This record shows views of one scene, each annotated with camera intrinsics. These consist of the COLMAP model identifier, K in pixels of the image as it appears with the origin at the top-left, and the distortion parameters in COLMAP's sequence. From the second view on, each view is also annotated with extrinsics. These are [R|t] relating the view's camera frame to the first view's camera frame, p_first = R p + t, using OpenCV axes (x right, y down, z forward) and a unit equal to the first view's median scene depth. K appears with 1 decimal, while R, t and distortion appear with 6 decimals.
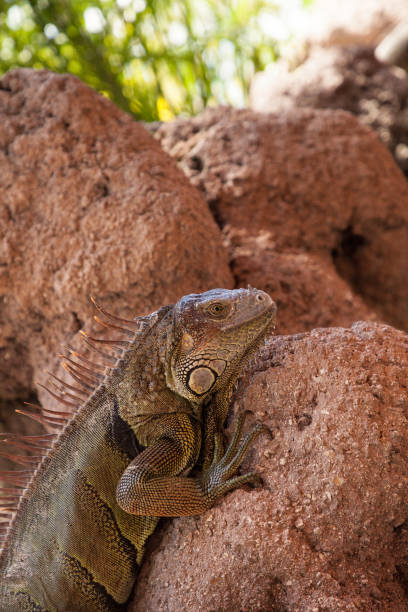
lens RADIAL K [[1729.4, 0, 204.0], [0, 1729.4, 306.0], [0, 0, 1]] dist [0.659686, 0.507337]
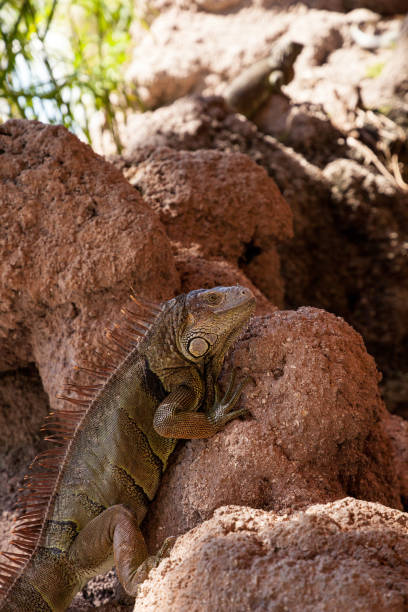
lens RADIAL K [[1729.4, 0, 204.0], [0, 1729.4, 306.0], [0, 0, 1]] dist [0.659686, 0.507337]
pose [[0.987200, 0.001305, 0.159481, -0.189188], [0.000219, 0.999954, -0.009538, 0.019039], [-0.159486, 0.009450, 0.987155, -0.339506]]
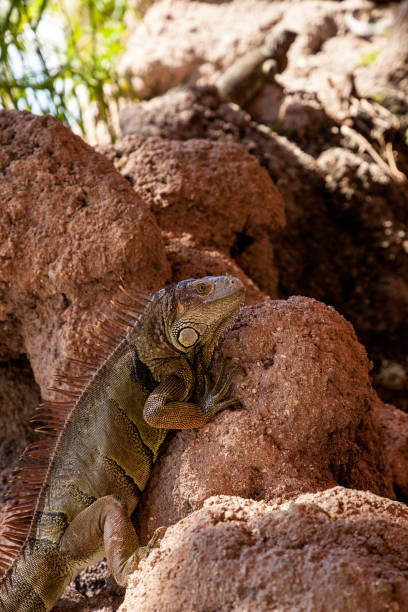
lens RADIAL K [[1729.4, 0, 204.0], [0, 1729.4, 306.0], [0, 0, 1]] dist [0.659686, 0.507337]
pose [[0.987266, -0.006857, 0.158927, -0.181090], [0.007574, 0.999964, -0.003910, 0.019223], [-0.158895, 0.005064, 0.987283, -0.337482]]
